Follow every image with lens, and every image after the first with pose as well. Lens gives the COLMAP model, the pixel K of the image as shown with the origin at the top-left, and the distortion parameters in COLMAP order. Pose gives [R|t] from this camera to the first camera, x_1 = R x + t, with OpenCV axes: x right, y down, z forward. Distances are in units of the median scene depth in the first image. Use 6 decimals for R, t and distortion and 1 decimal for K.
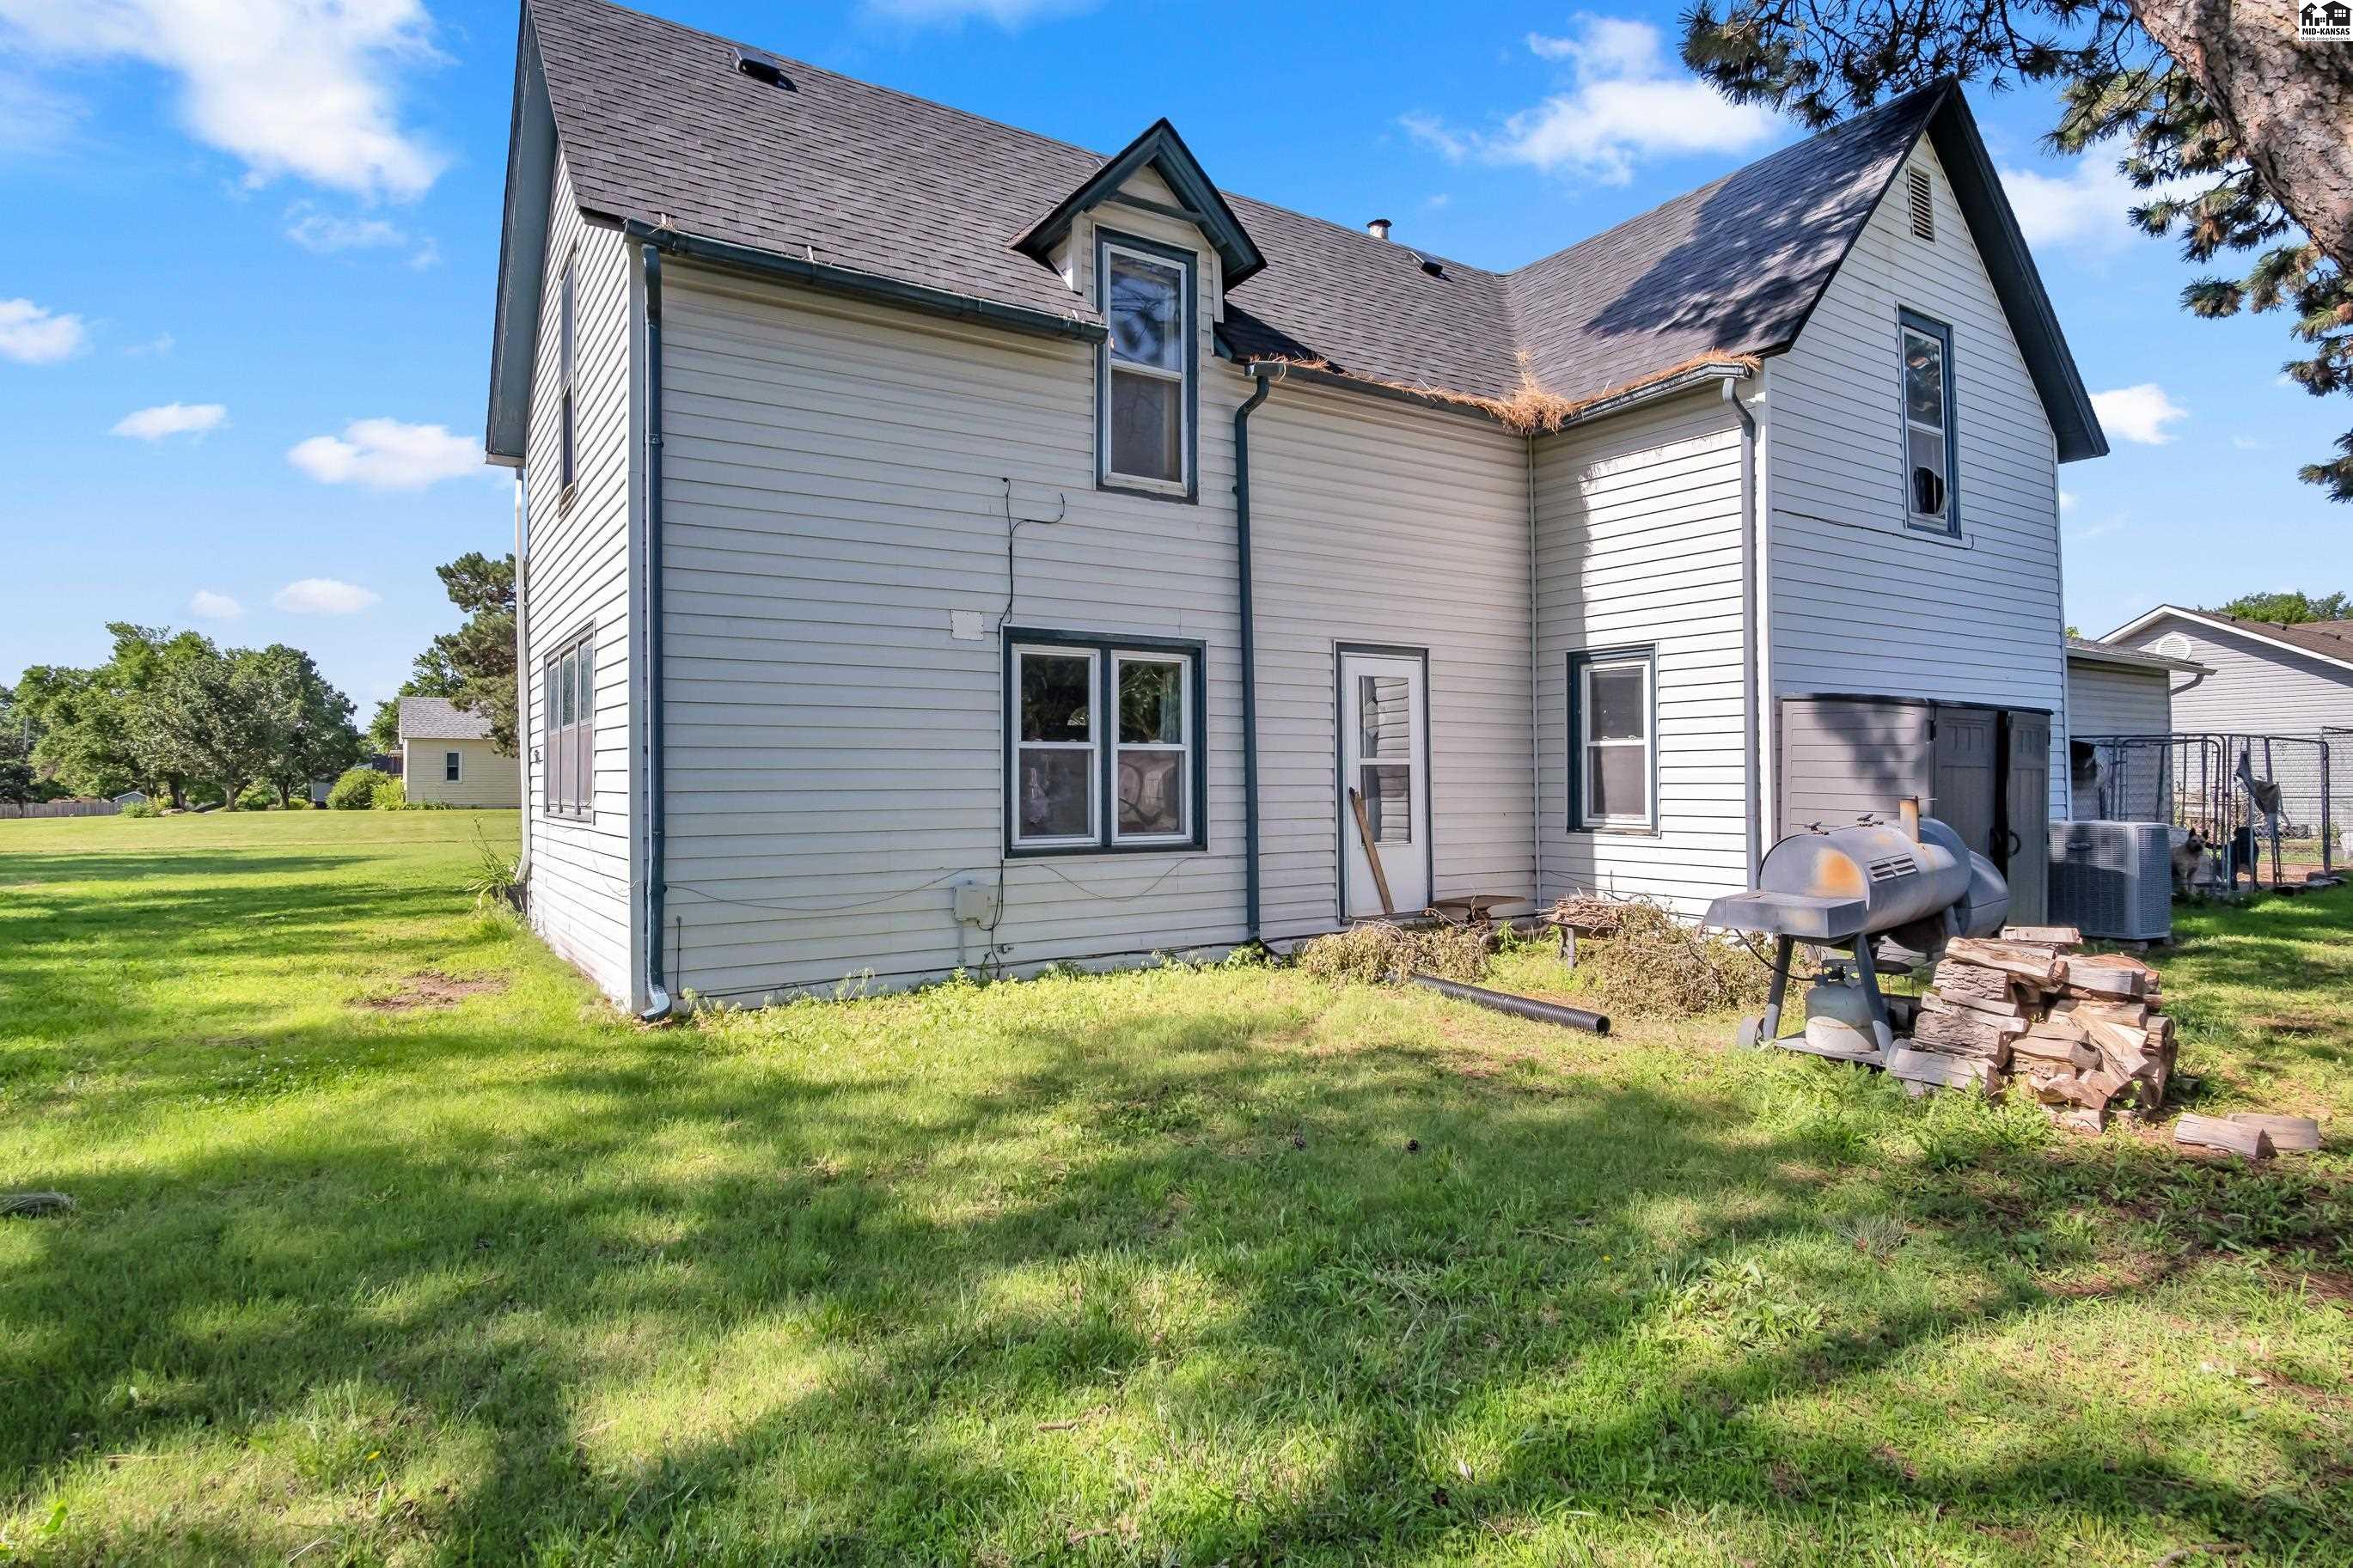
lens RADIAL K [[1236.7, 0, 1168.0], [0, 1236.7, 775.2], [0, 0, 1]] dist [-0.022355, 0.001300]
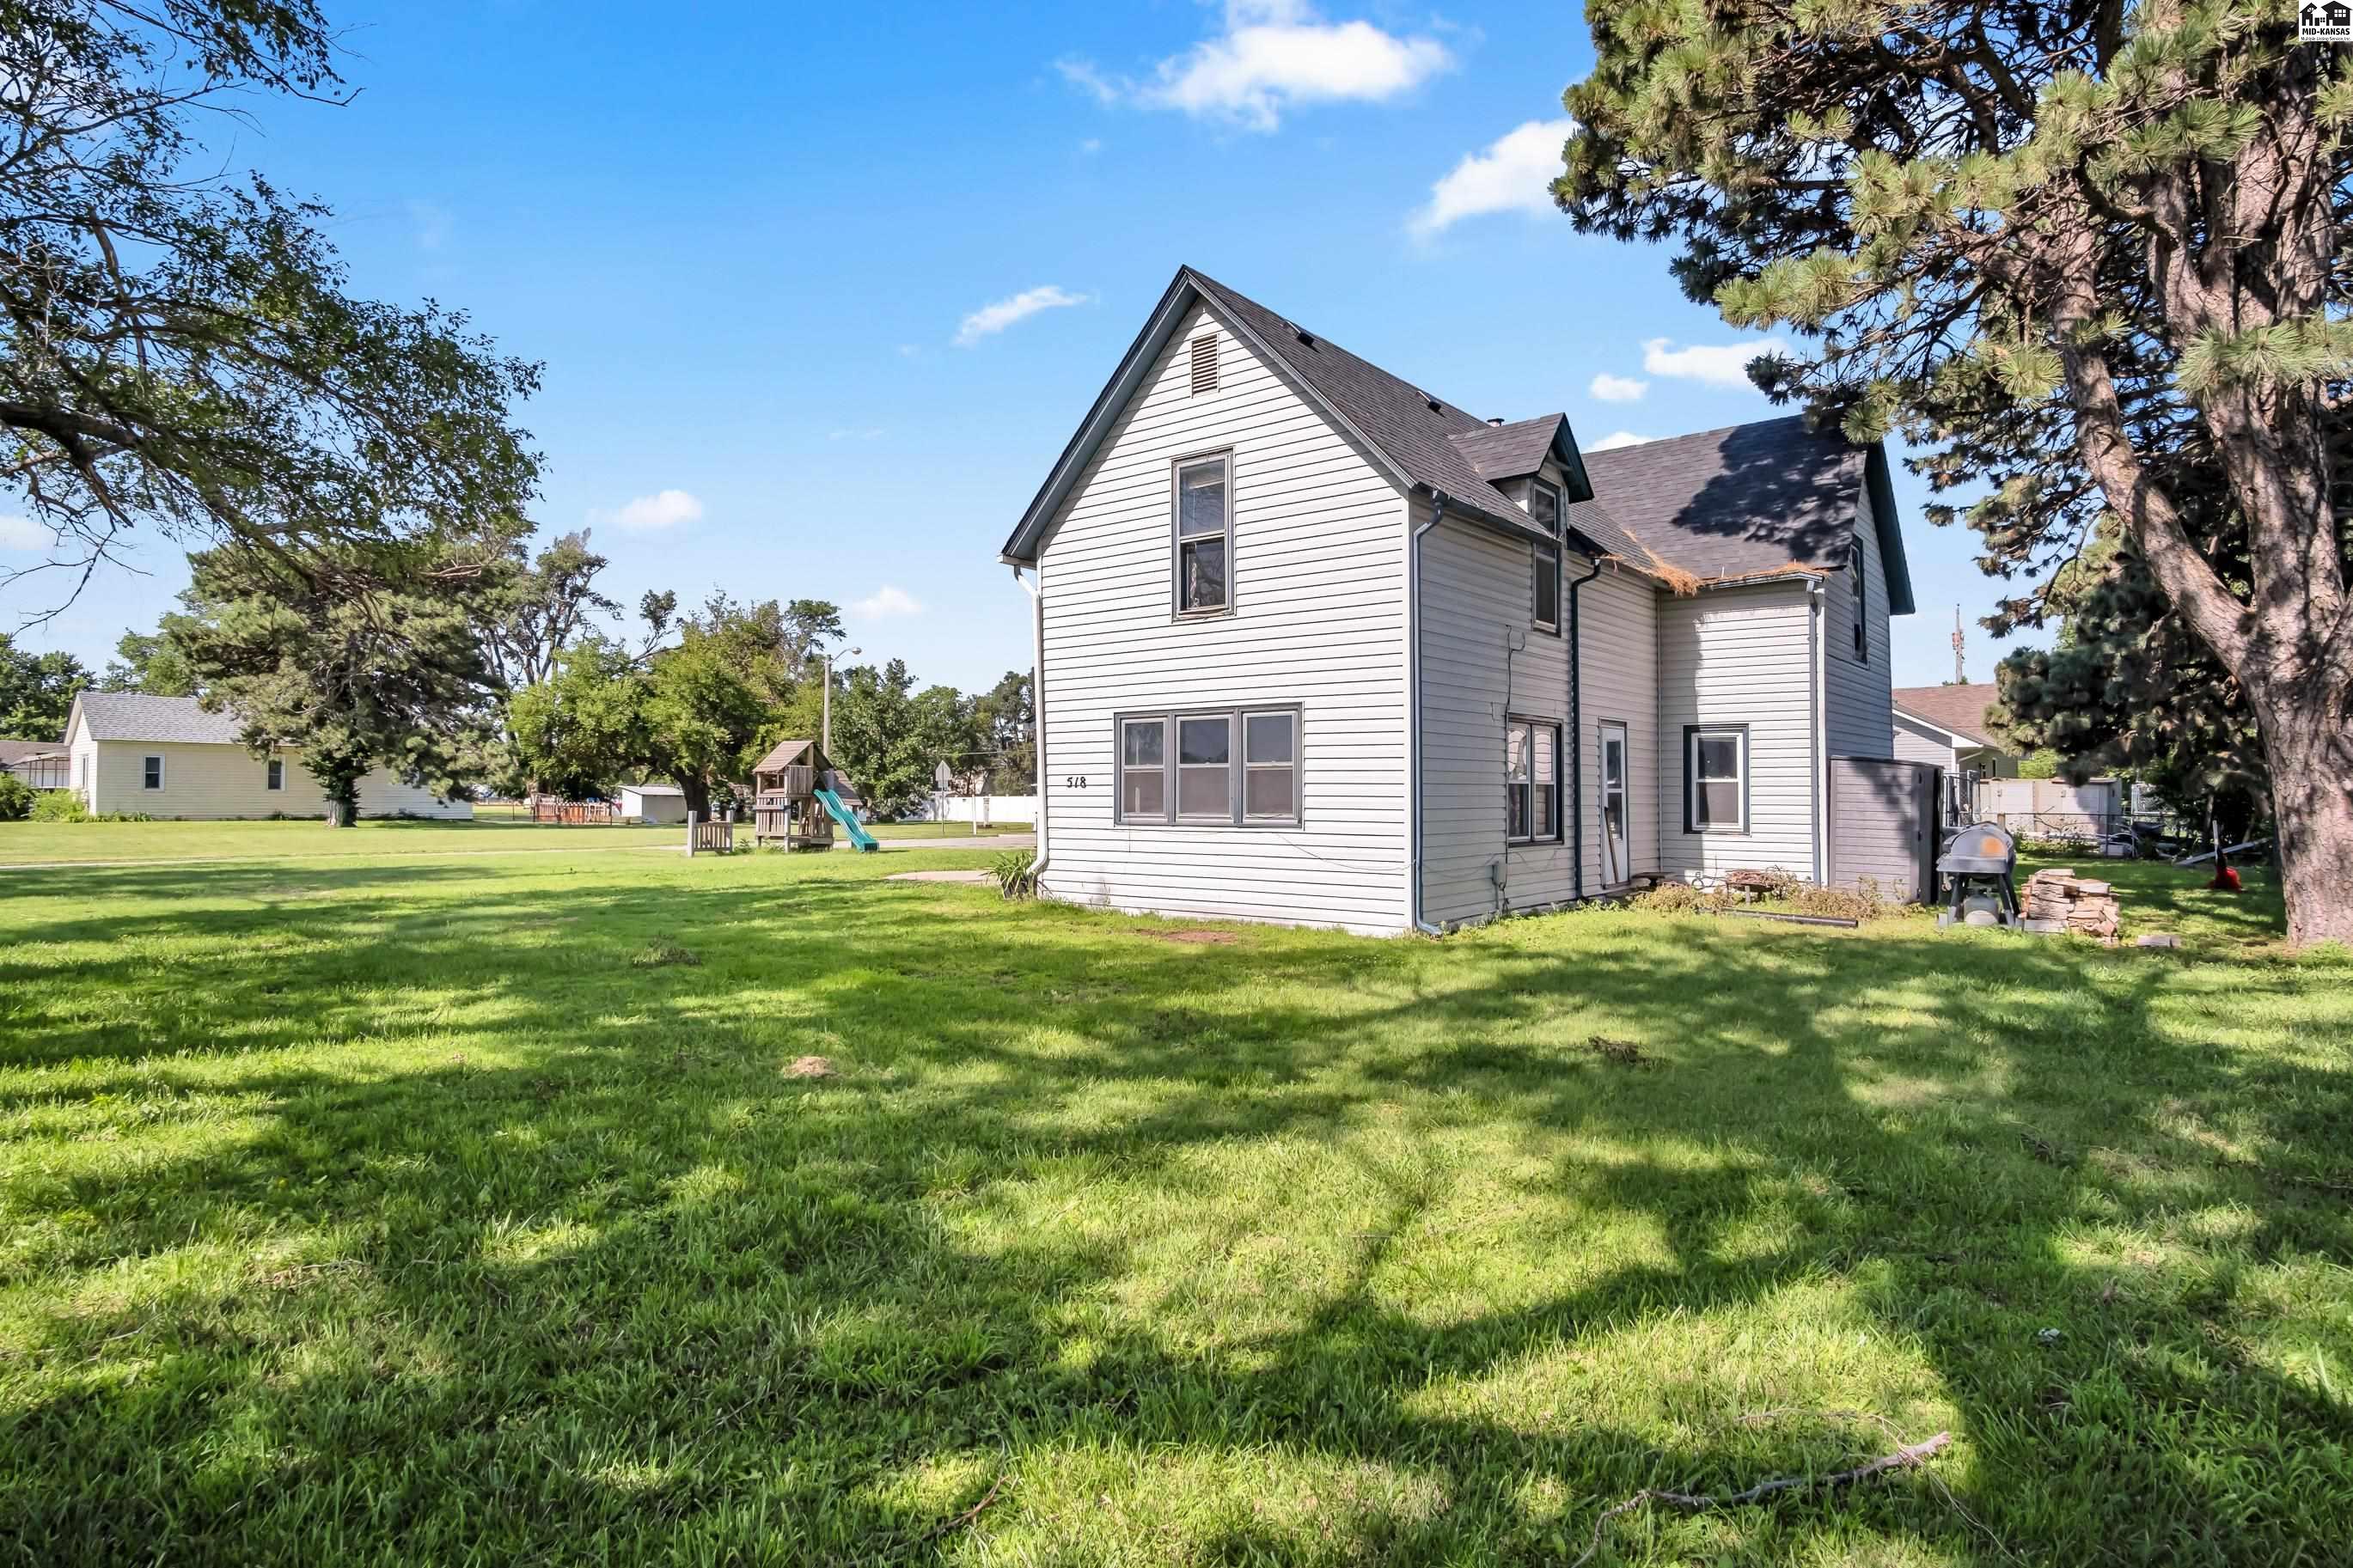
lens RADIAL K [[1236.7, 0, 1185.5], [0, 1236.7, 786.0], [0, 0, 1]] dist [-0.022355, 0.001300]
pose [[0.952145, 0.007303, 0.305560, -0.862058], [-0.007149, 0.999973, -0.001621, -0.010525], [-0.305564, -0.000641, 0.952171, -0.391040]]
